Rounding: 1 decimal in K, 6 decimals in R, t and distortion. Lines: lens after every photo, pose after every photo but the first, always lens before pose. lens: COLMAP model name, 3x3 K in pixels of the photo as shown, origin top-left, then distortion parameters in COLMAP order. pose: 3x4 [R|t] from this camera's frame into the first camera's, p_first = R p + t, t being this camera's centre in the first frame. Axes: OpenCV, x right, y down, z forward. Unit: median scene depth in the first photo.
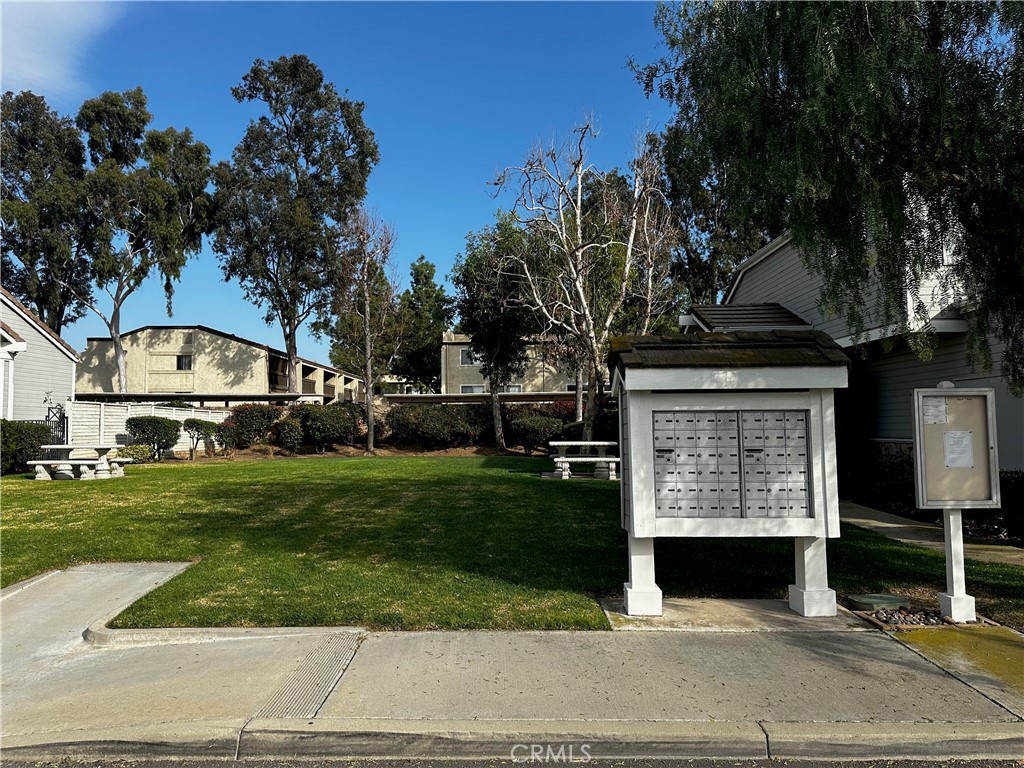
lens RADIAL K [[709.2, 0, 512.0], [0, 709.2, 384.0], [0, 0, 1]] dist [0.038816, 0.001259]
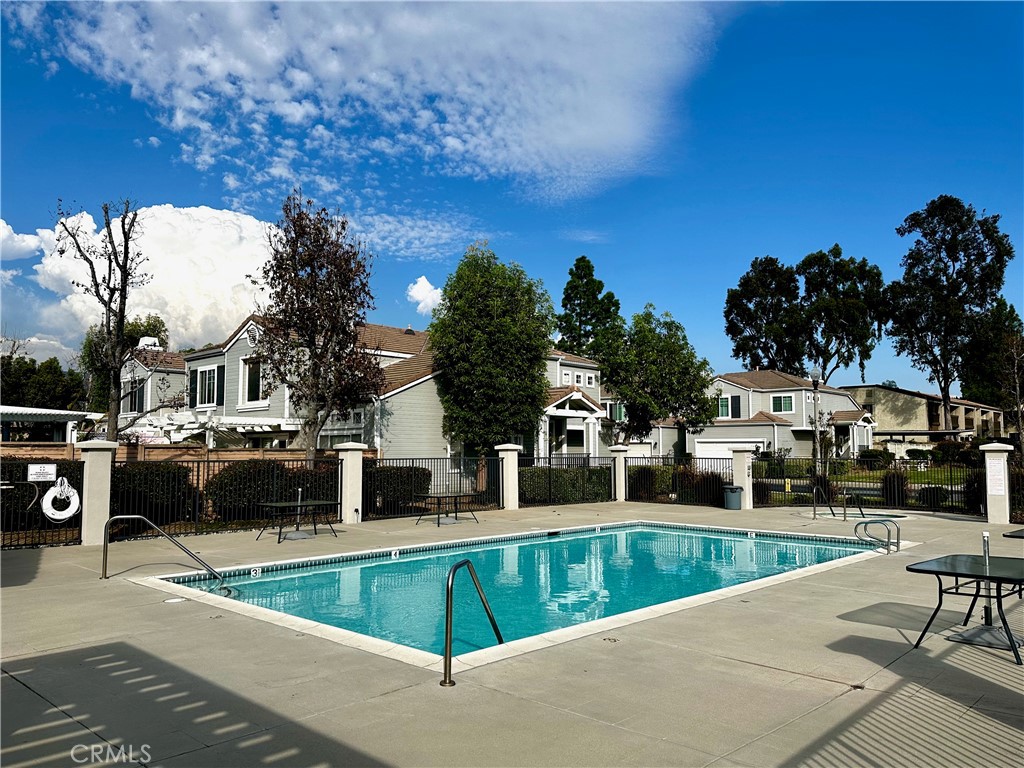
lens RADIAL K [[745.4, 0, 512.0], [0, 745.4, 393.2], [0, 0, 1]] dist [0.094141, -0.089771]
pose [[0.730666, -0.048048, -0.681042, 0.094634], [0.038003, 0.998836, -0.029696, -0.048676], [0.681676, -0.004184, 0.731642, -0.735606]]
